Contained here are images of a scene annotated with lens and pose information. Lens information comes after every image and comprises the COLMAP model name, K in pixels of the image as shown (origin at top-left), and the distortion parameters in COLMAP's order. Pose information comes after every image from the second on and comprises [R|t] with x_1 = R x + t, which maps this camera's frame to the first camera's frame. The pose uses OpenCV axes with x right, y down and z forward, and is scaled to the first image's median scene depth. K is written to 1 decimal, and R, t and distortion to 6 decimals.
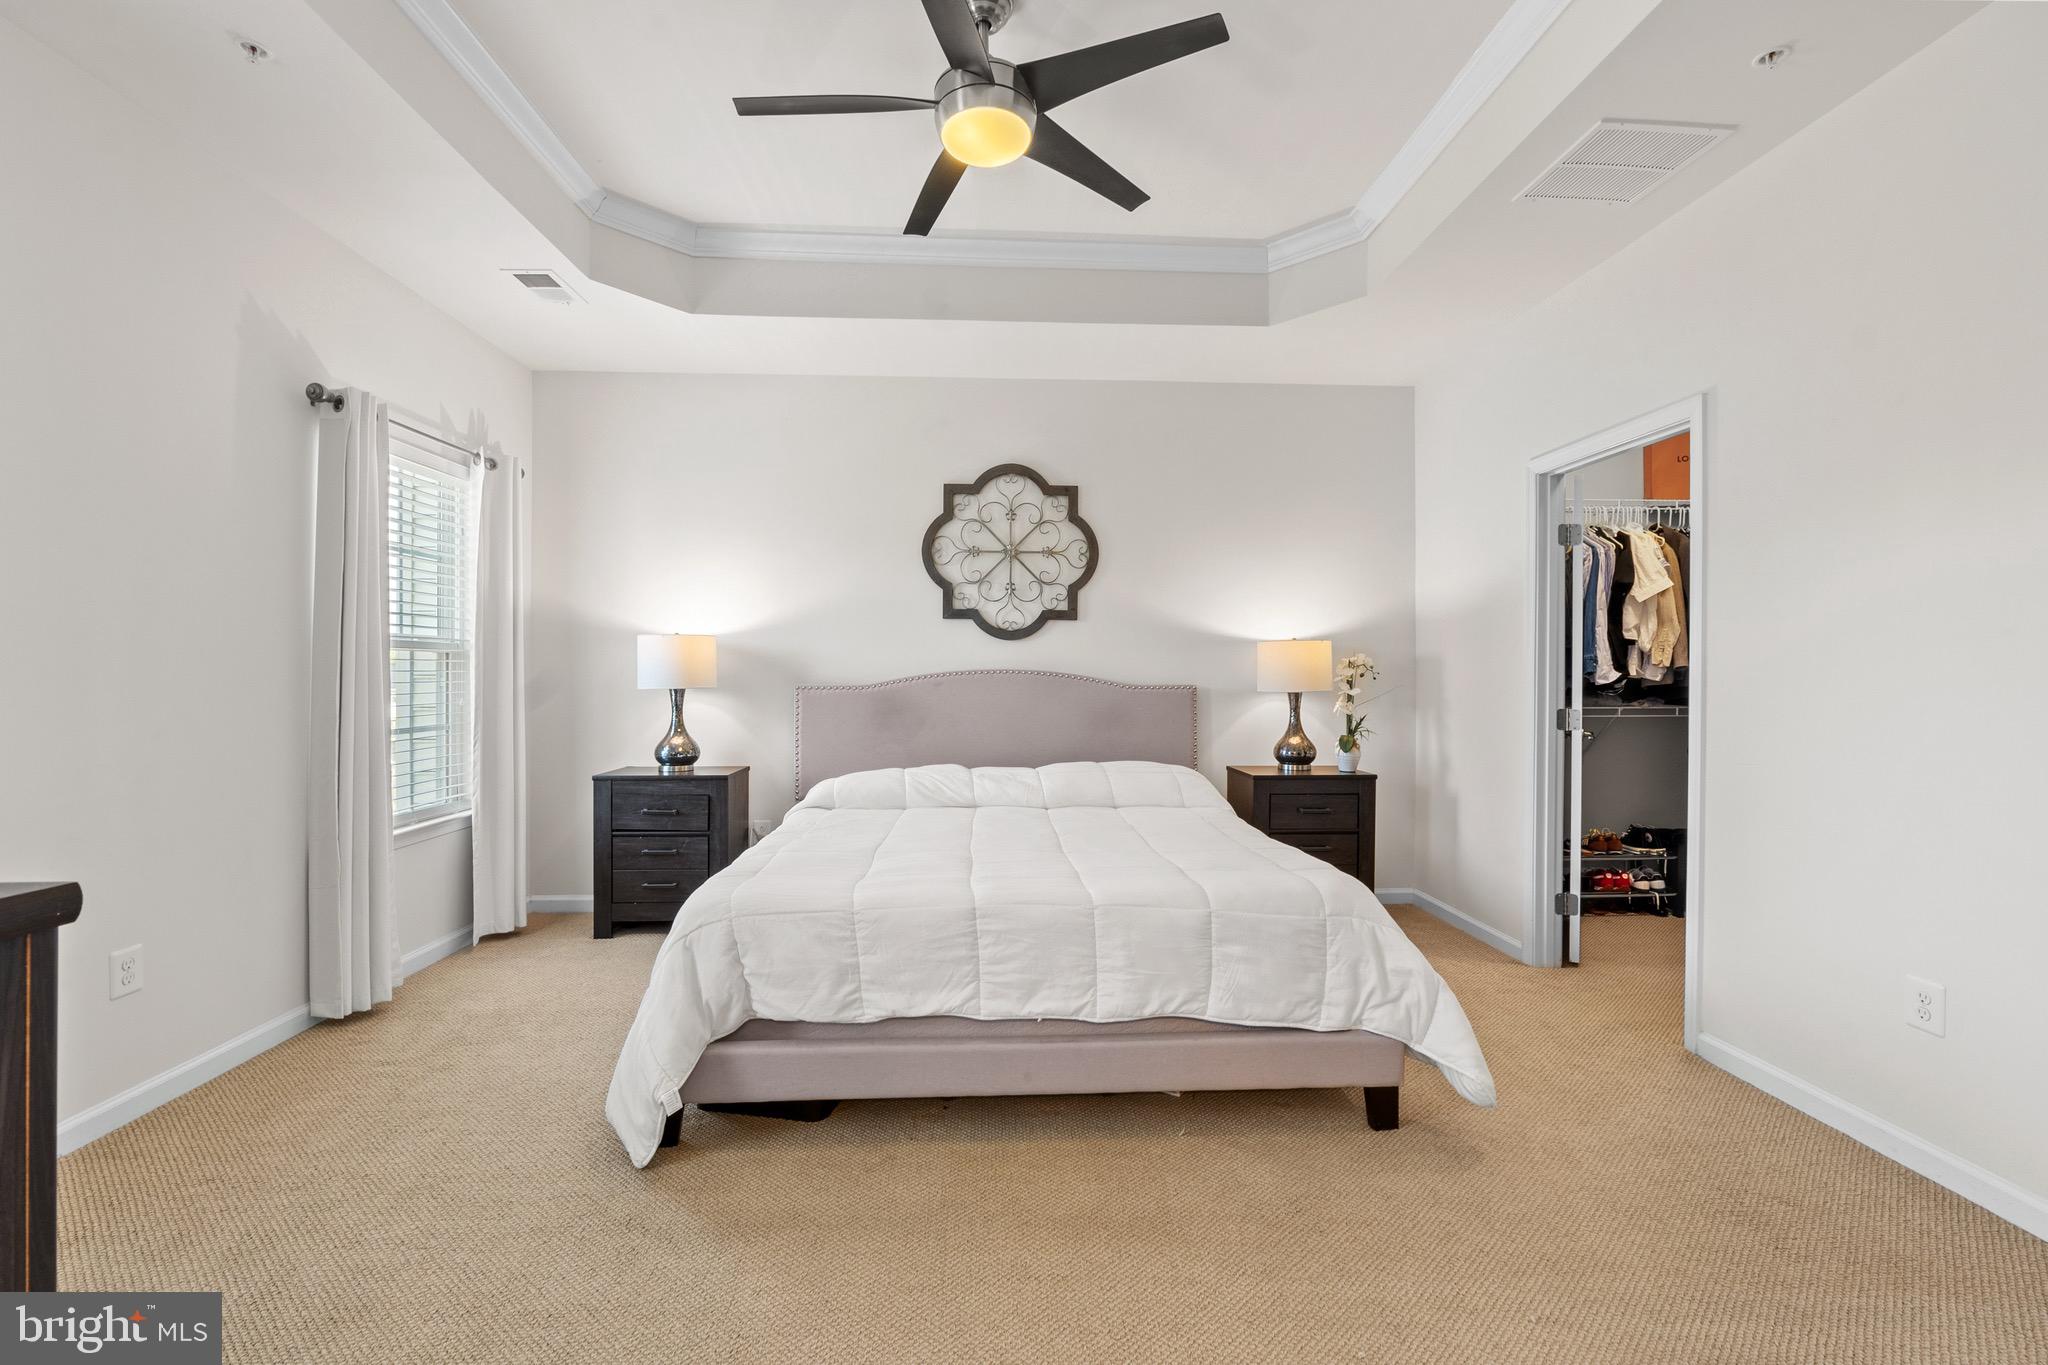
lens RADIAL K [[850.6, 0, 1033.8], [0, 850.6, 662.8], [0, 0, 1]] dist [-0.009189, -0.000049]
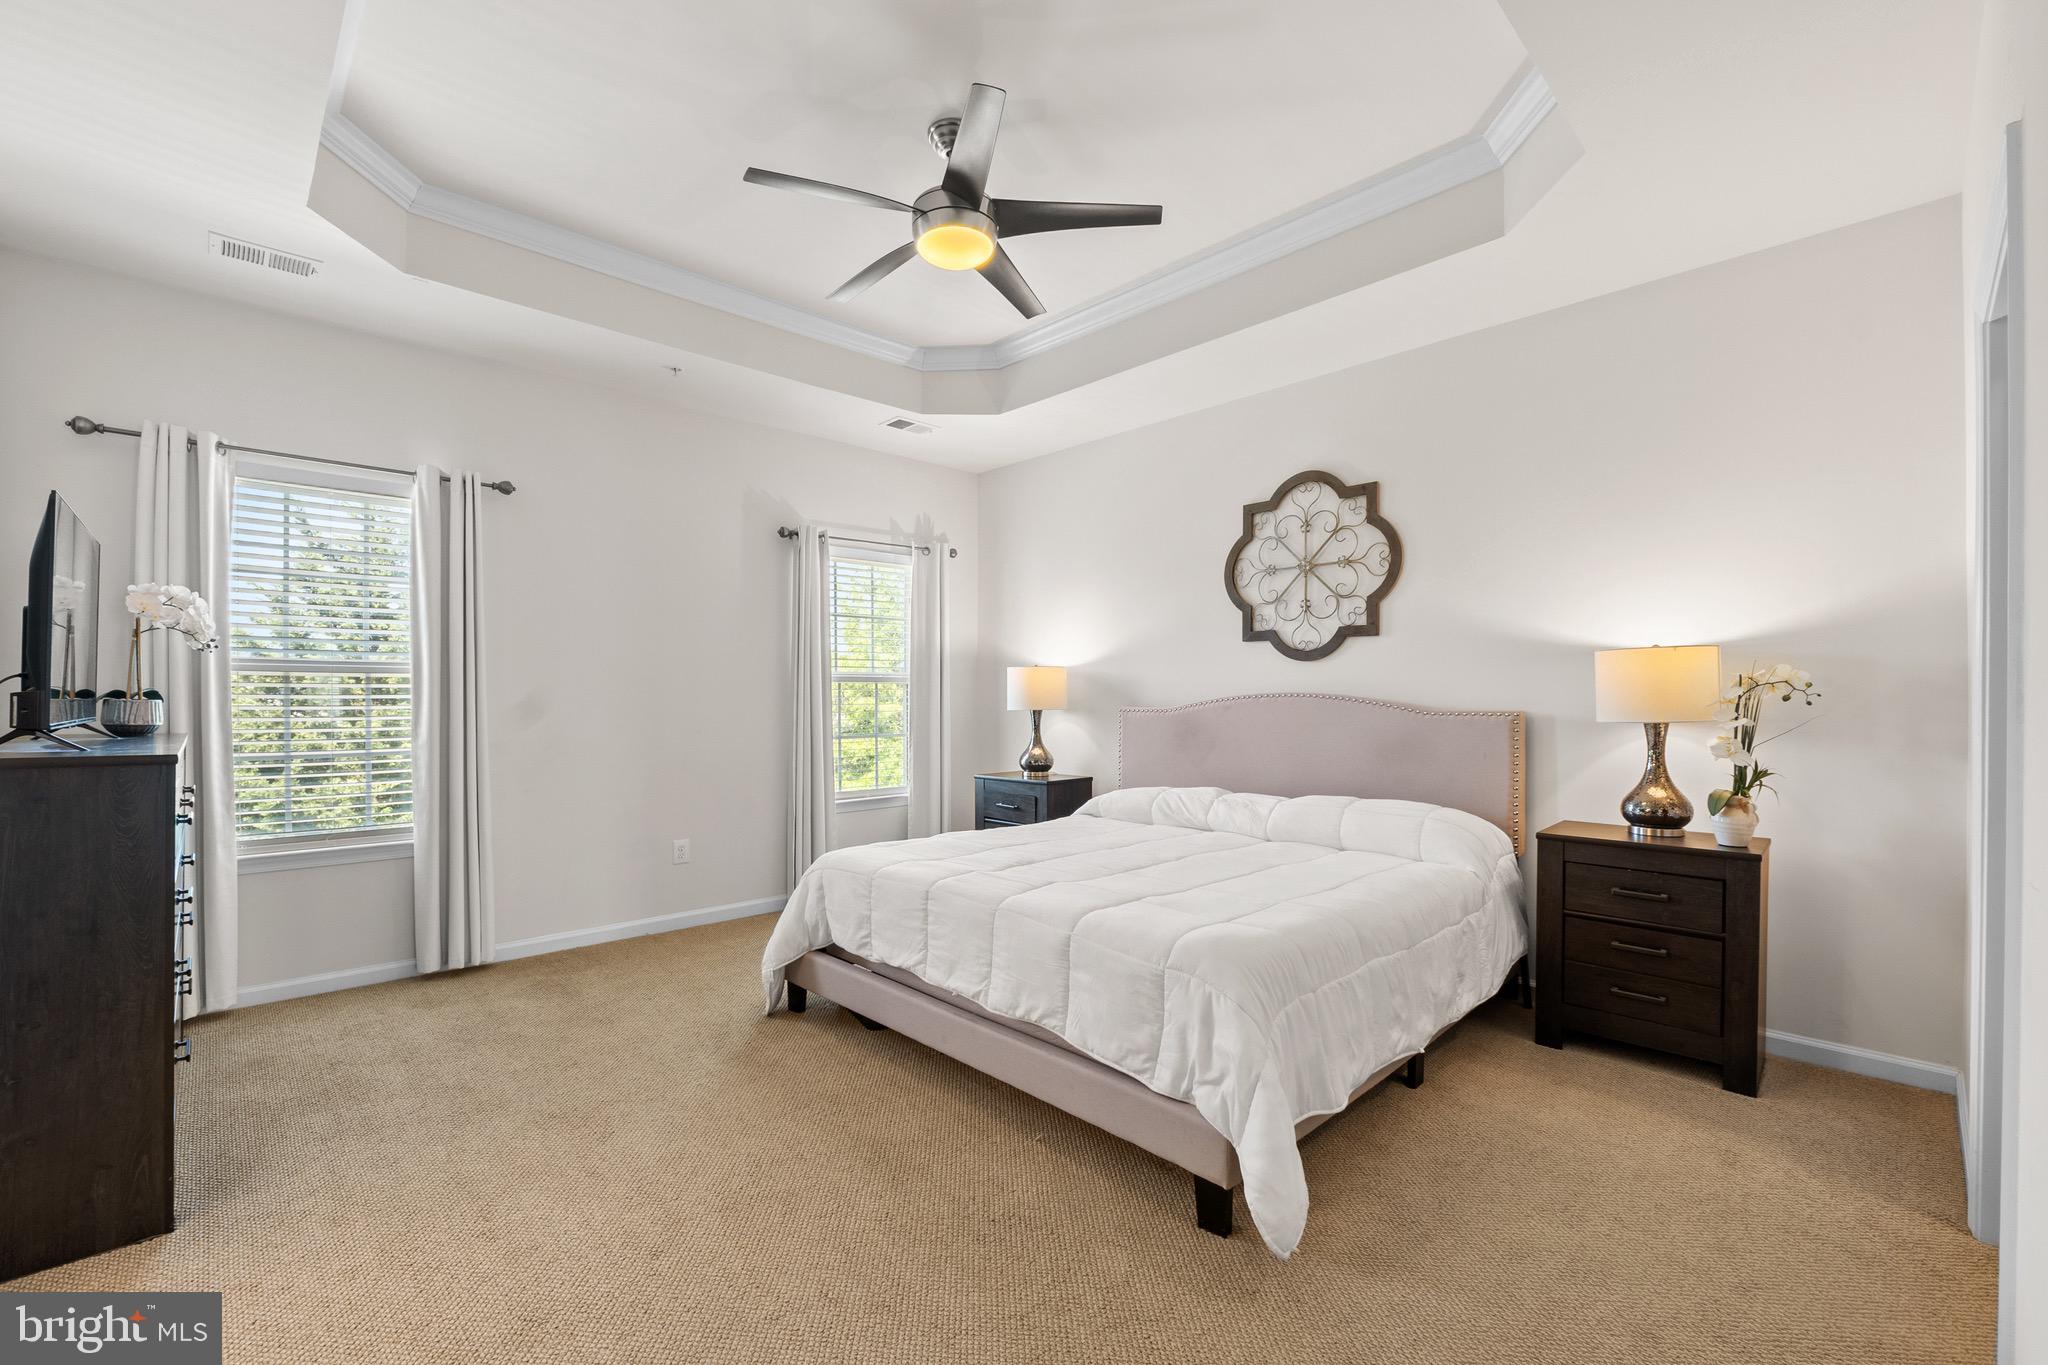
lens RADIAL K [[869.9, 0, 1024.0], [0, 869.9, 682.5], [0, 0, 1]] dist [-0.000893, -0.000061]
pose [[0.651011, -0.014010, -0.758939, 0.495889], [0.013209, 0.999887, -0.007128, -0.000564], [0.758954, -0.005385, 0.651122, 0.146524]]
